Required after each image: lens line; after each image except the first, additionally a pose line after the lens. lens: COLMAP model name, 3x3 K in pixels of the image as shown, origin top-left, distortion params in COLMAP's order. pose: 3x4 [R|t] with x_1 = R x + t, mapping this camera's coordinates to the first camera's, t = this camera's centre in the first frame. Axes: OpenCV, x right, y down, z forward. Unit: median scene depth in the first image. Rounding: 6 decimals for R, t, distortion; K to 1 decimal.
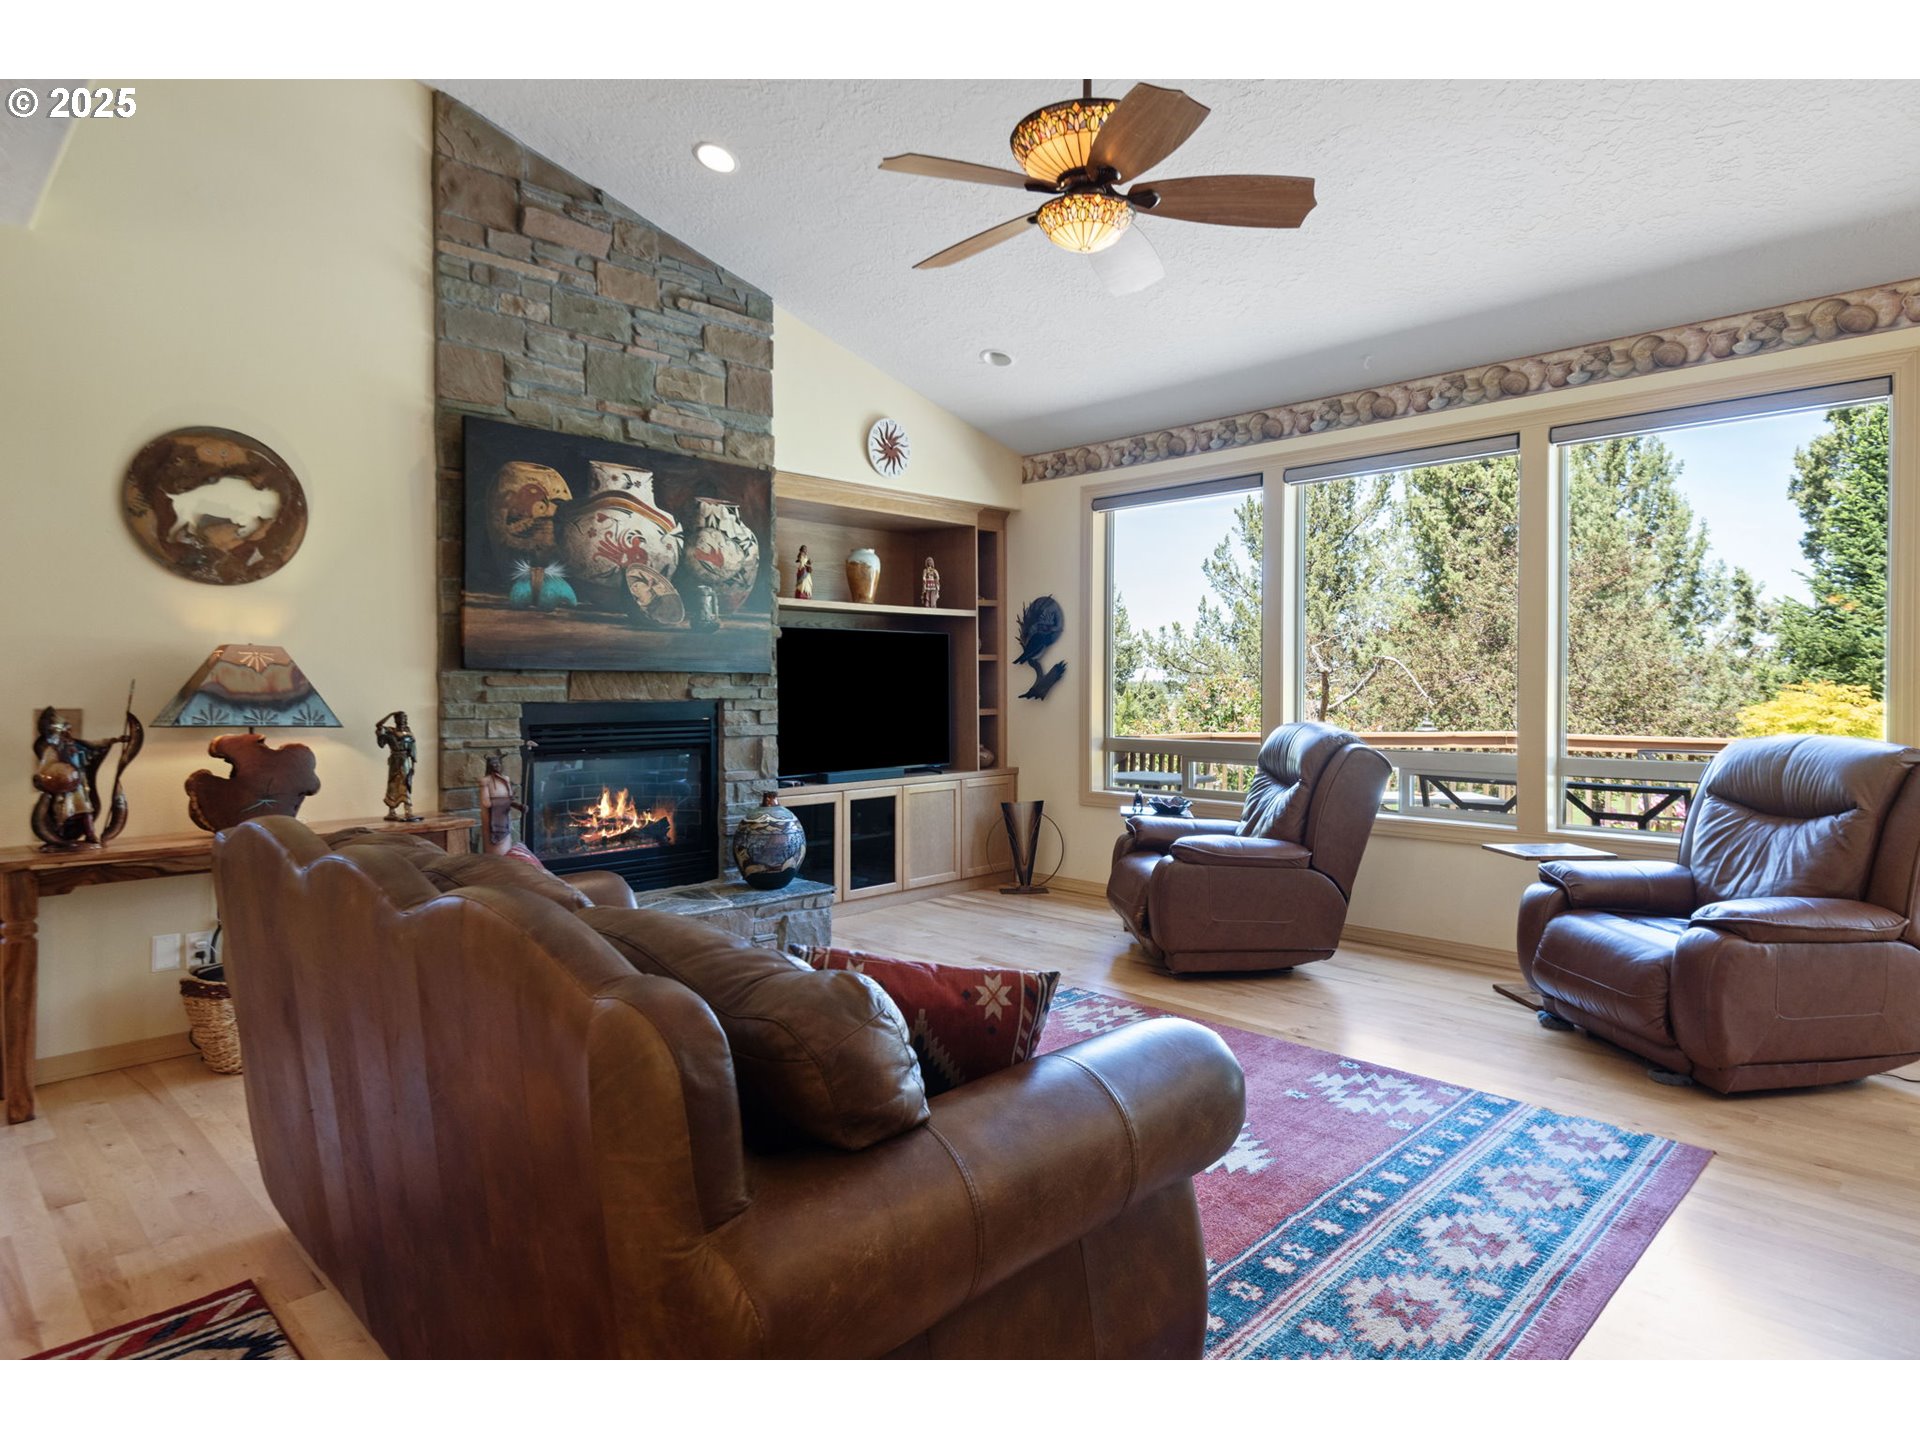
lens RADIAL K [[1094.9, 0, 960.0], [0, 1094.9, 720.0], [0, 0, 1]] dist [0.073626, -0.081308]
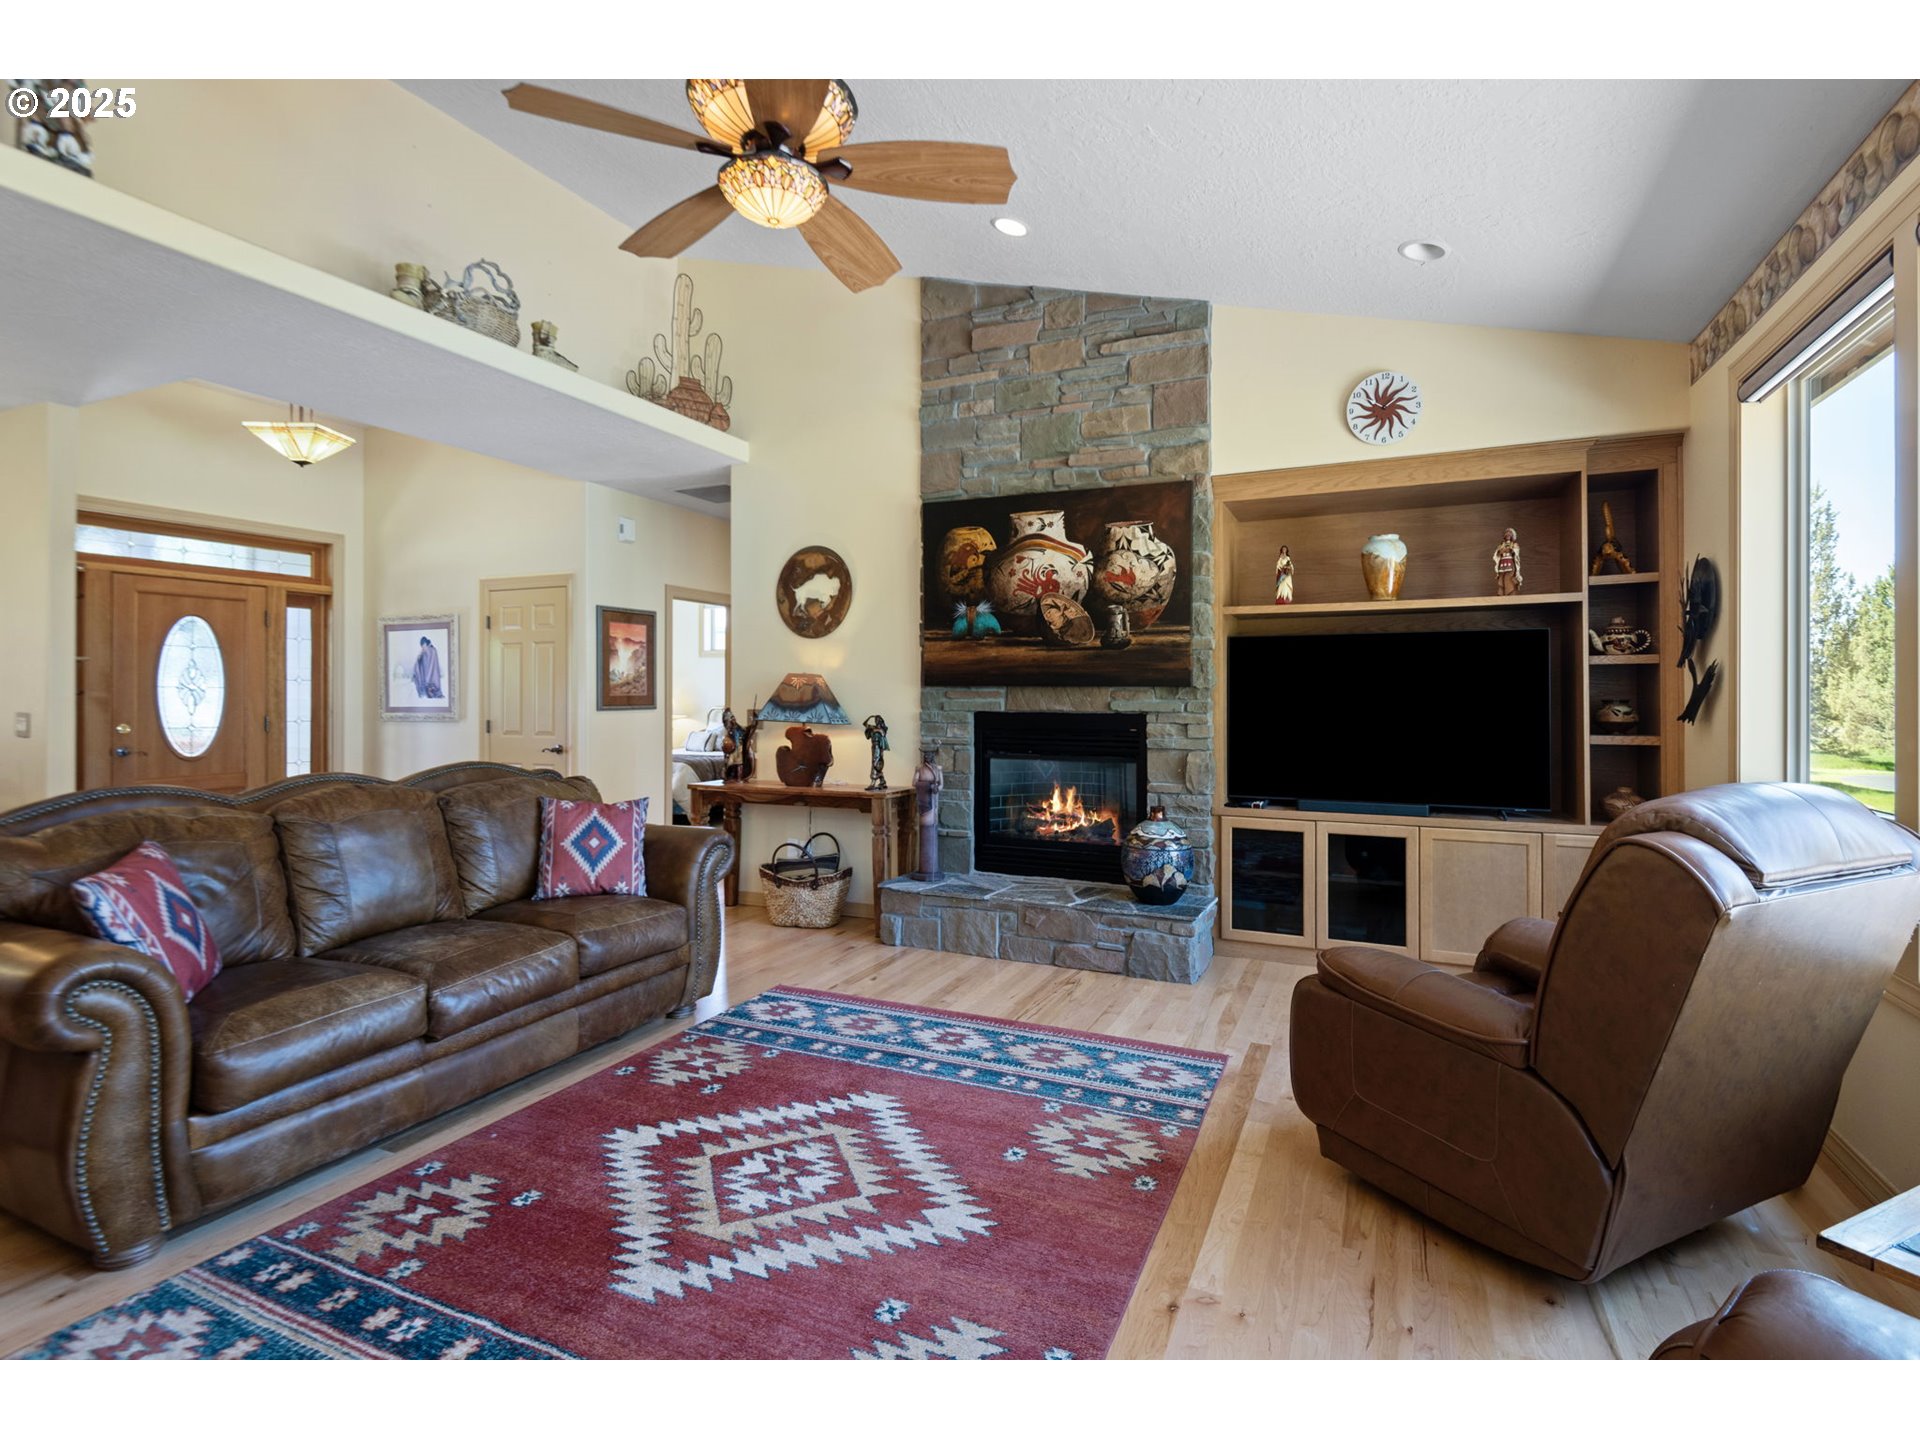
lens RADIAL K [[916.4, 0, 960.0], [0, 916.4, 720.0], [0, 0, 1]] dist [0.003997, -0.000035]
pose [[0.340081, 0.025821, -0.940041, 0.578678], [-0.033338, 0.999326, 0.015389, -0.020591], [0.939805, 0.026105, 0.340713, 0.585382]]
